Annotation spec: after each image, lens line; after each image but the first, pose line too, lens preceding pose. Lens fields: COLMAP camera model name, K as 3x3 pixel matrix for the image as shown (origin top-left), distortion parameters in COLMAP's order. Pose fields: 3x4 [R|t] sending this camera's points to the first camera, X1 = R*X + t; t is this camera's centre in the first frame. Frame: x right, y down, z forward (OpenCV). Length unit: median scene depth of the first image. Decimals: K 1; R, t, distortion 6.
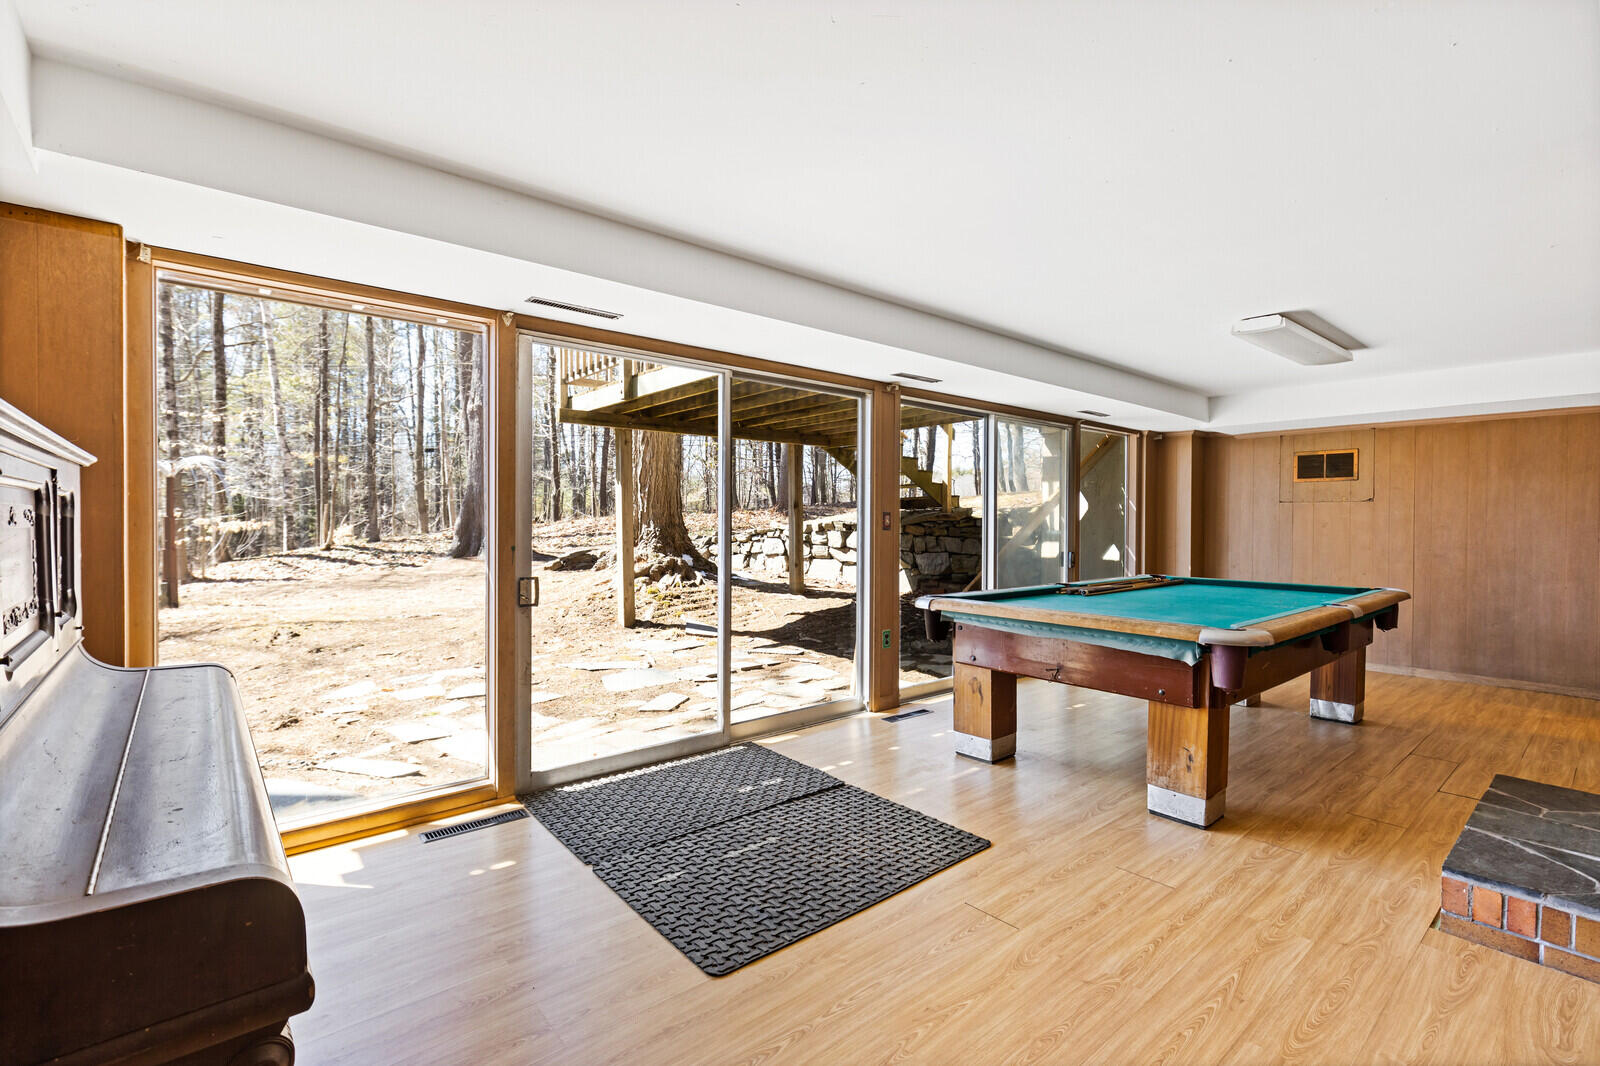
lens RADIAL K [[721.5, 0, 790.5], [0, 721.5, 528.2], [0, 0, 1]] dist [-0.000453, -0.001470]
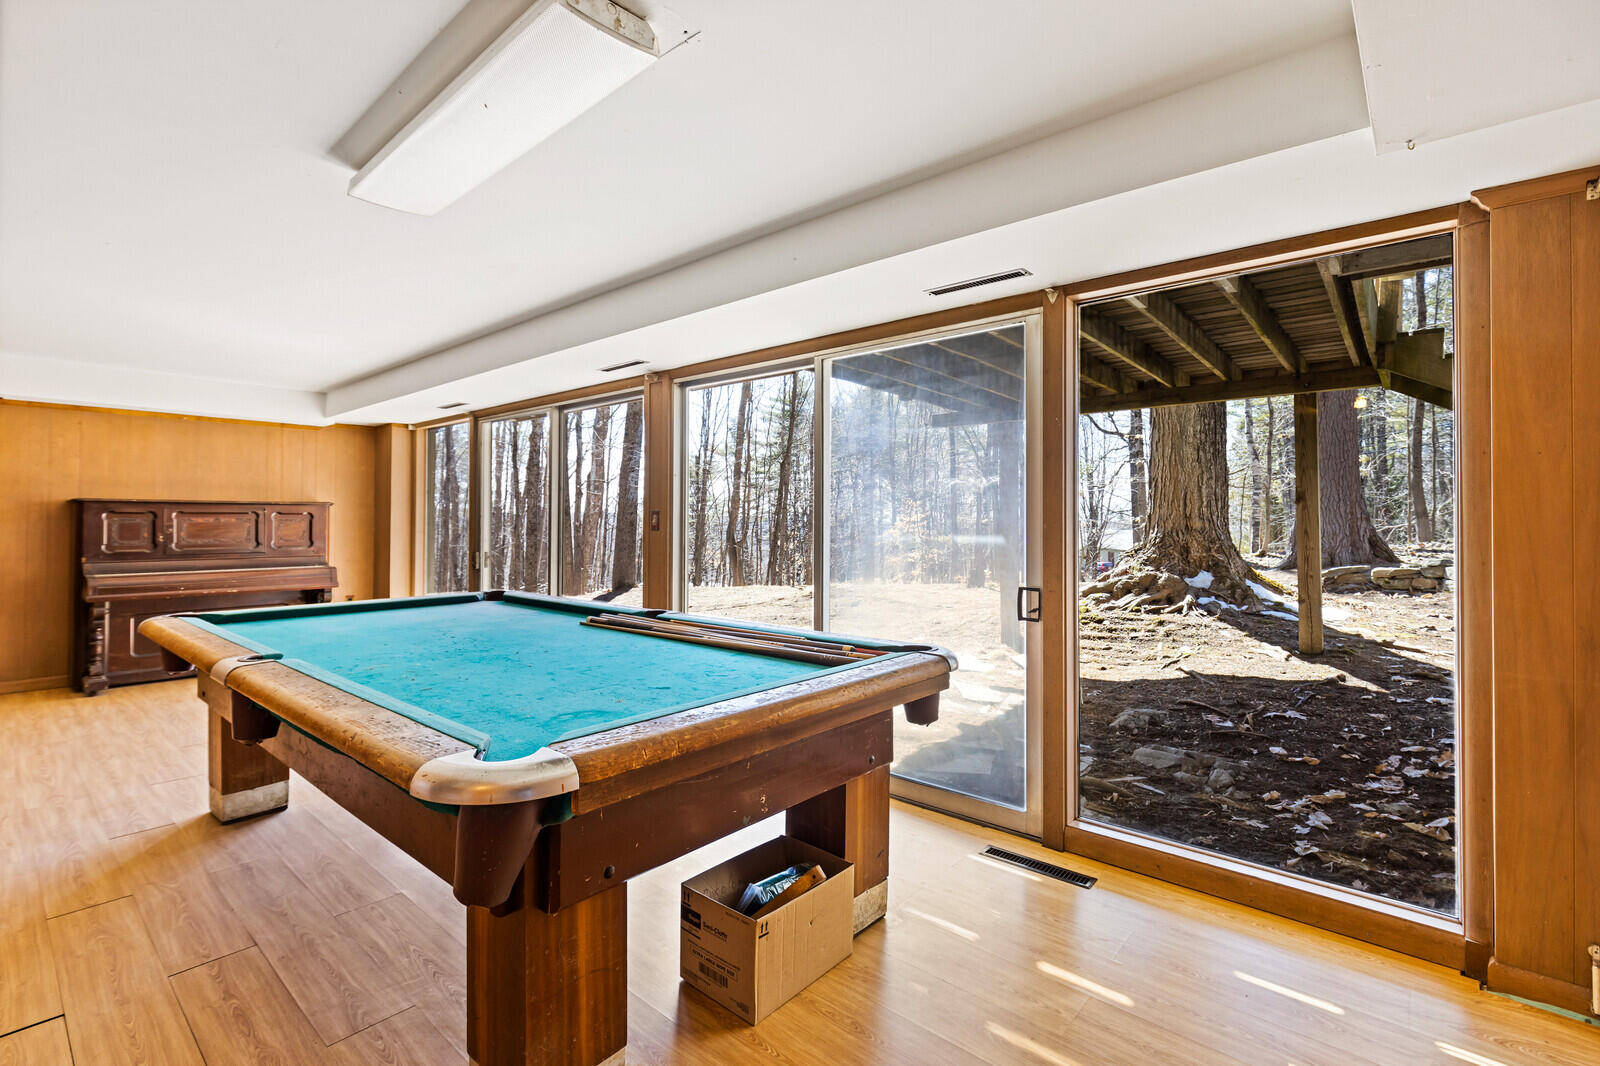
lens RADIAL K [[721.5, 0, 789.4], [0, 721.5, 528.6], [0, 0, 1]] dist [-0.000453, -0.001470]
pose [[0.154220, 0.004264, -0.988027, 1.598962], [-0.011328, 0.999933, 0.002548, -0.006561], [0.987972, 0.010799, 0.154258, 1.531608]]
